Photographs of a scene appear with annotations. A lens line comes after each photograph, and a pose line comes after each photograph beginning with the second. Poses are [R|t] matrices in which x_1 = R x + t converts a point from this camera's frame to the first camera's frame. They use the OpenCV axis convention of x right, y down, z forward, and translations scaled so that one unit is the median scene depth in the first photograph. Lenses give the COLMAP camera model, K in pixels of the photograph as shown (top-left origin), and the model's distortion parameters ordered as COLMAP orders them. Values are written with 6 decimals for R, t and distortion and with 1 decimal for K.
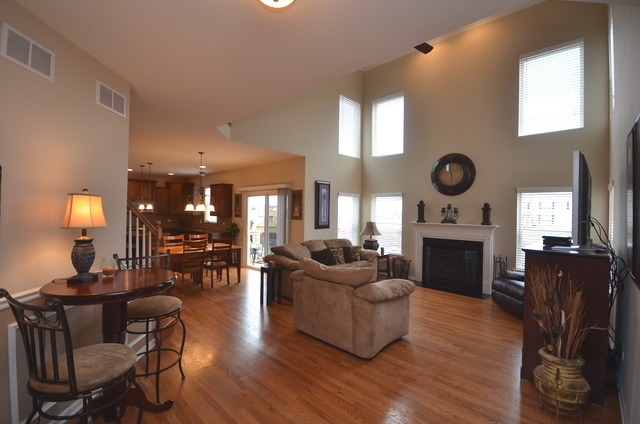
lens RADIAL K [[280.5, 0, 316.3], [0, 280.5, 211.8], [0, 0, 1]] dist [-0.003103, -0.001420]
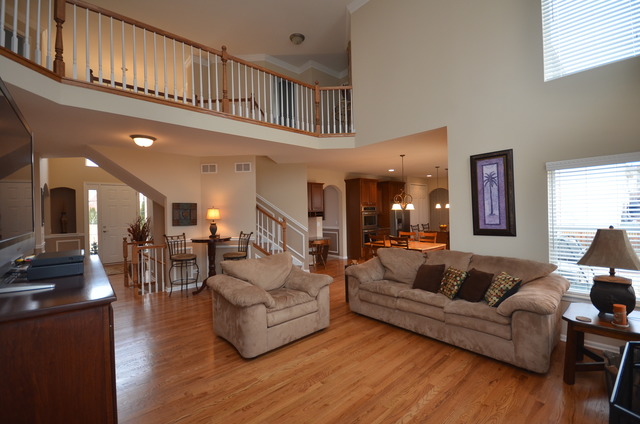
lens RADIAL K [[280.5, 0, 318.8], [0, 280.5, 211.1], [0, 0, 1]] dist [-0.003103, -0.001420]
pose [[-0.084144, -0.015713, -0.996330, 0.657574], [0.022485, 0.999591, -0.017663, 0.013659], [0.996200, -0.023889, -0.083756, 0.749549]]
